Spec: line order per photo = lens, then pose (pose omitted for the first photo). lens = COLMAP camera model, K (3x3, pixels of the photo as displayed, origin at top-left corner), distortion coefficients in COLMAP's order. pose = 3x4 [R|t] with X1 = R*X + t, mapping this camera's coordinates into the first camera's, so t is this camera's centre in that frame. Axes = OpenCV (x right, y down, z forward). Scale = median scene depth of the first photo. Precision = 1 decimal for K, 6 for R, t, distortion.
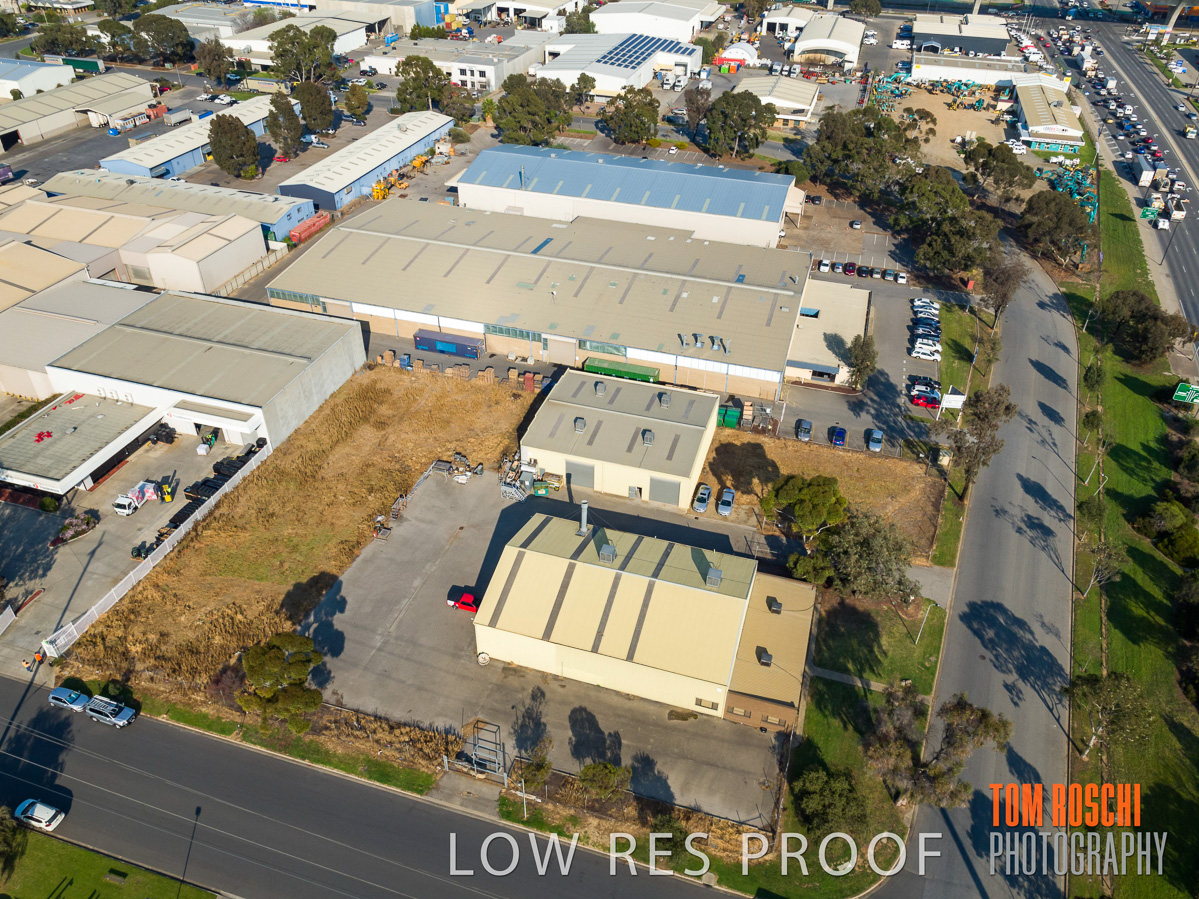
lens RADIAL K [[870.5, 0, 599.5], [0, 870.5, 449.5], [0, 0, 1]] dist [0.005977, -0.000939]
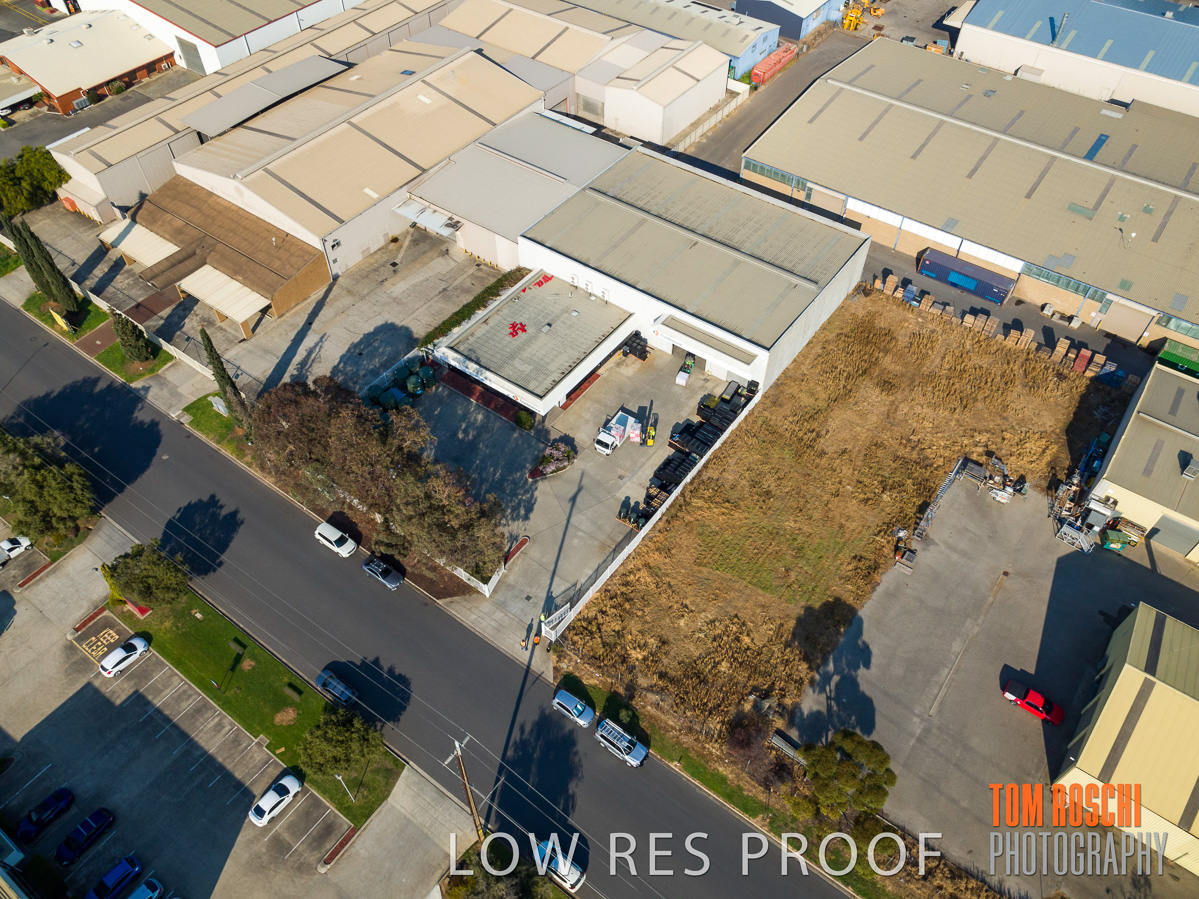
lens RADIAL K [[870.5, 0, 599.5], [0, 870.5, 449.5], [0, 0, 1]] dist [0.005977, -0.000939]
pose [[0.942907, 0.244380, -0.226284, -0.332211], [-0.185367, 0.949528, 0.253052, -0.137209], [0.276704, -0.196659, 0.940617, 0.175873]]
